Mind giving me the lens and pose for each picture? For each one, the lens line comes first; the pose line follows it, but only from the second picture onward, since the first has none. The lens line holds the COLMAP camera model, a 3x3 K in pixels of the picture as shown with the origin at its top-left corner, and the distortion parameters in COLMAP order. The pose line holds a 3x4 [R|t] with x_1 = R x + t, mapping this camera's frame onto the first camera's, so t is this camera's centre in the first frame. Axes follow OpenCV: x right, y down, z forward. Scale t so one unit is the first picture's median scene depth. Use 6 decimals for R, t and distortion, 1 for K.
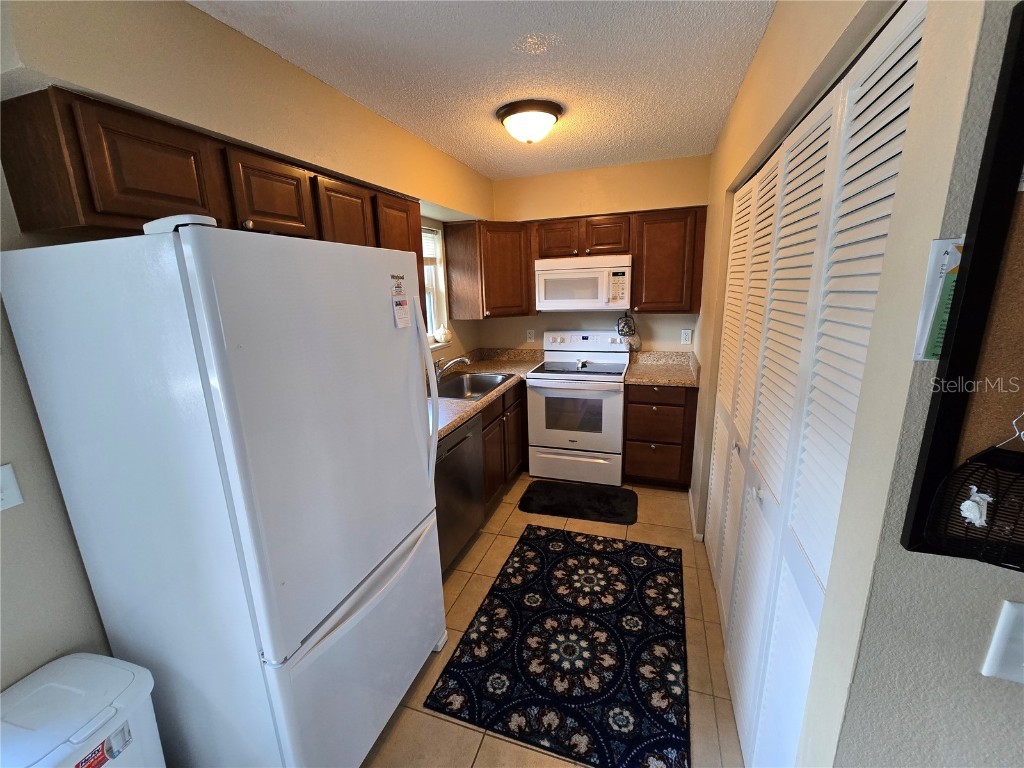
lens RADIAL K [[419.5, 0, 514.3], [0, 419.5, 383.6], [0, 0, 1]] dist [0.011447, -0.000044]
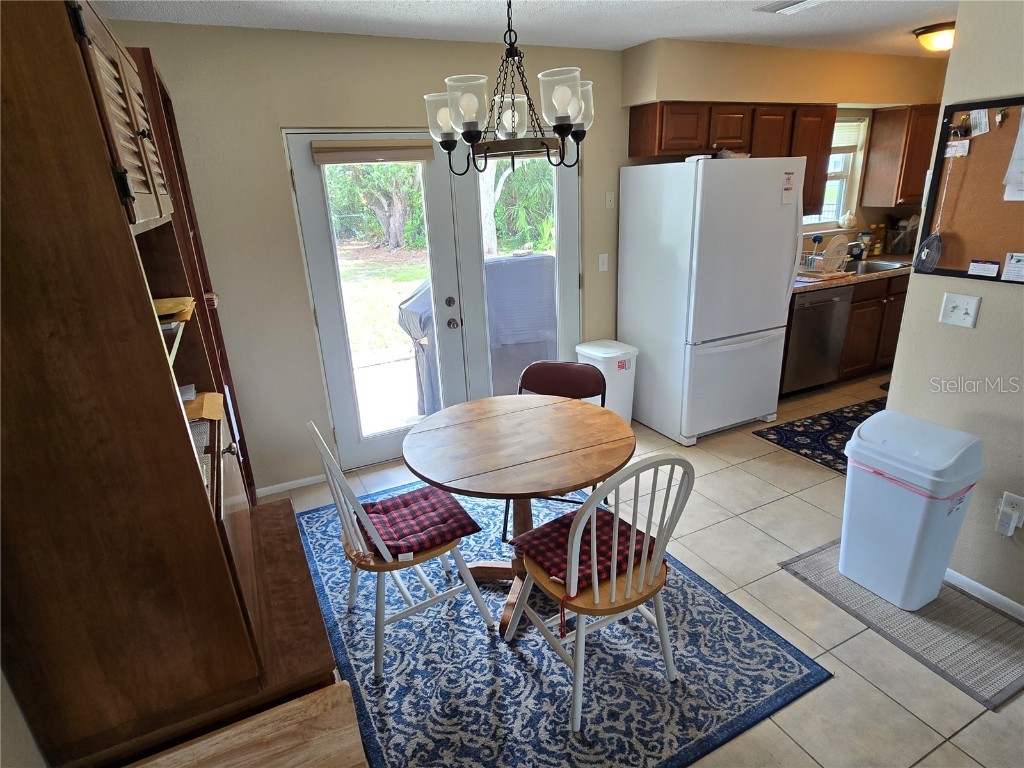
lens RADIAL K [[579.0, 0, 514.0], [0, 579.0, 369.3], [0, 0, 1]] dist [-0.000578, -0.000584]
pose [[0.709893, 0.220366, -0.668947, 0.316733], [-0.143208, 0.975113, 0.169251, 0.133499], [0.689596, -0.024352, 0.723784, -0.698463]]
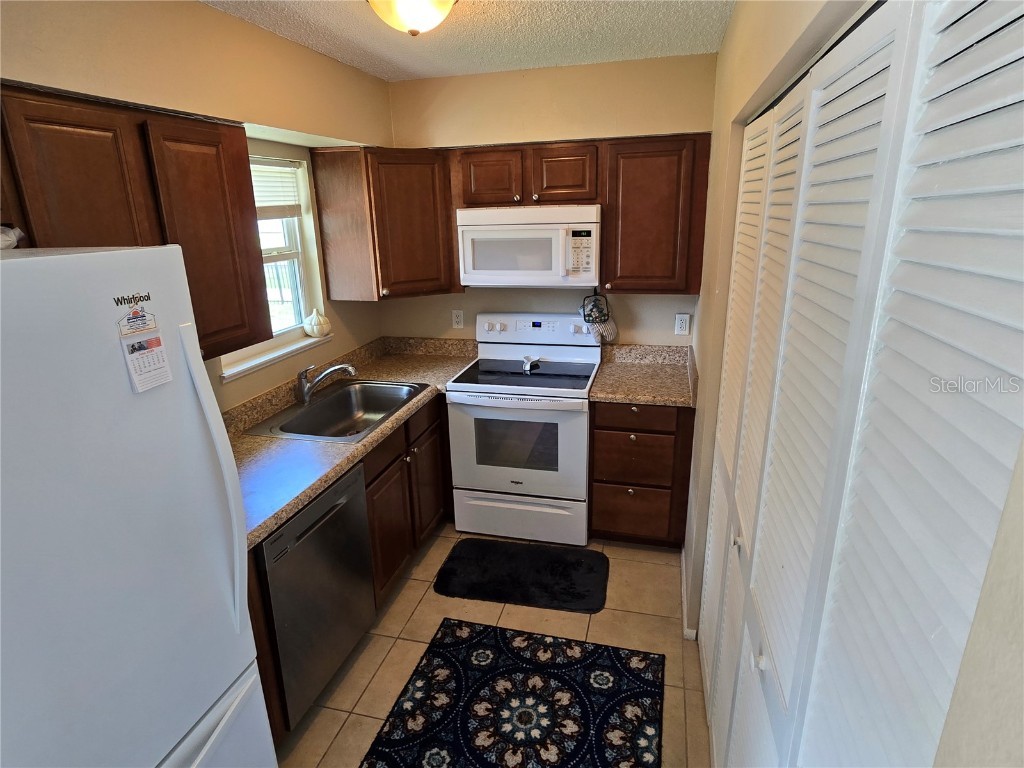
lens RADIAL K [[568.5, 0, 512.0], [0, 568.5, 384.0], [0, 0, 1]] dist [0.002665, 0.001745]
pose [[0.997471, -0.015033, 0.069470, 0.075384], [0.010271, 0.997605, 0.068400, -0.089113], [-0.070332, -0.067513, 0.995236, 0.104787]]
